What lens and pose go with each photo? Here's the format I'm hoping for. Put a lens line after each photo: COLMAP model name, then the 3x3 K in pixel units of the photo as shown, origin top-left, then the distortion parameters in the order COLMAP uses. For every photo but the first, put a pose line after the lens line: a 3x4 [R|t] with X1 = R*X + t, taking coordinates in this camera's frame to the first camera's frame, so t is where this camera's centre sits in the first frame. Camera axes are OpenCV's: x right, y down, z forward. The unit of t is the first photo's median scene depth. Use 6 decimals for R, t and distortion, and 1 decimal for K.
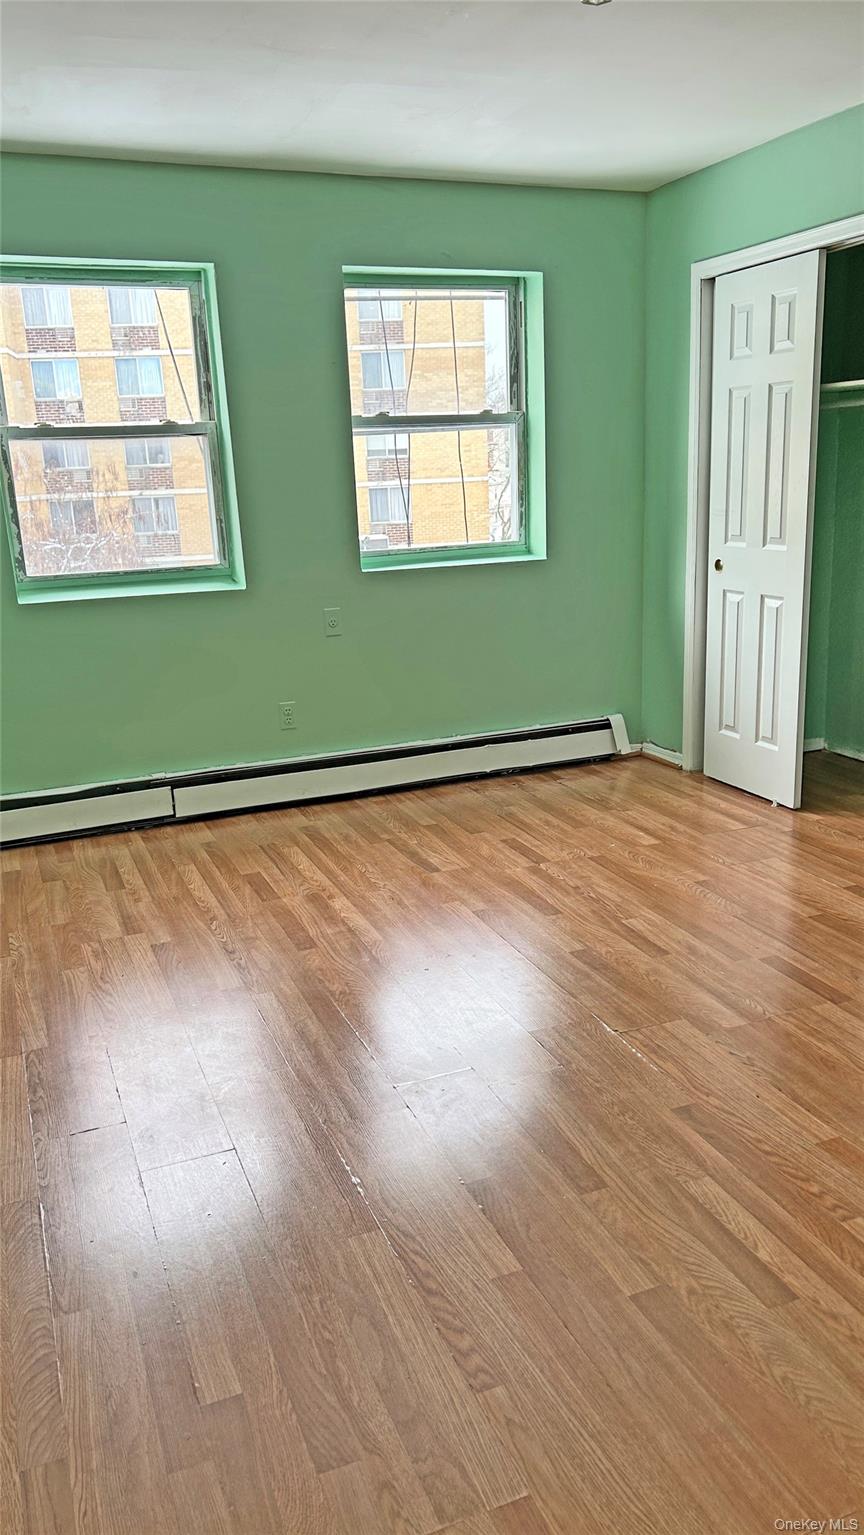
lens RADIAL K [[1164.3, 0, 460.5], [0, 1164.3, 767.0], [0, 0, 1]] dist [0.105760, -0.171752]
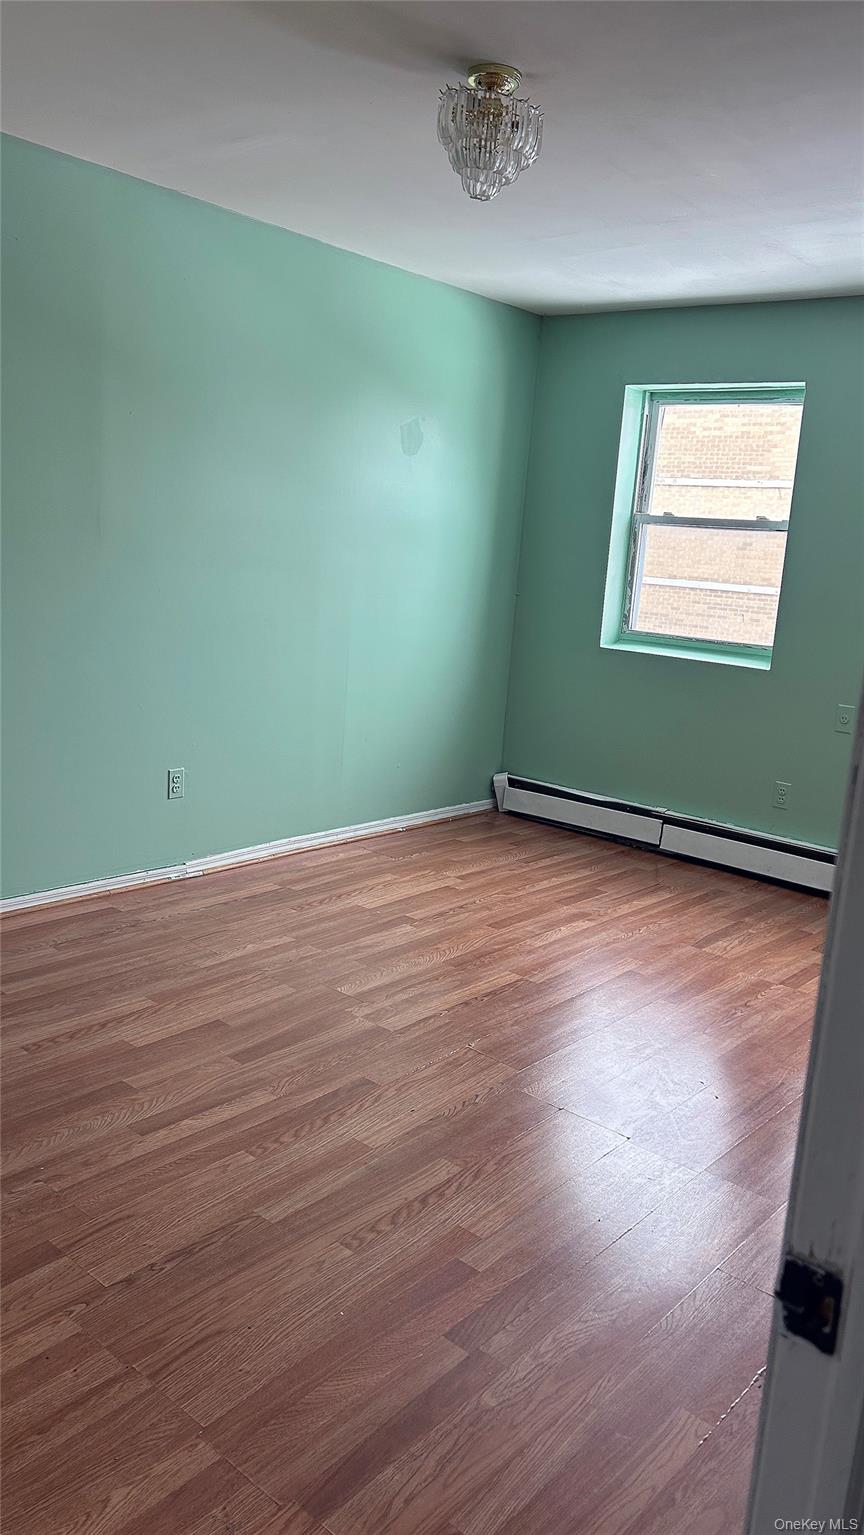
lens RADIAL K [[1166.5, 0, 427.1], [0, 1166.5, 772.0], [0, 0, 1]] dist [0.106754, -0.119220]
pose [[0.442640, 0.248627, -0.861542, 0.644944], [-0.311477, 0.943597, 0.112277, -0.087849], [0.840864, 0.218652, 0.495115, 0.215380]]
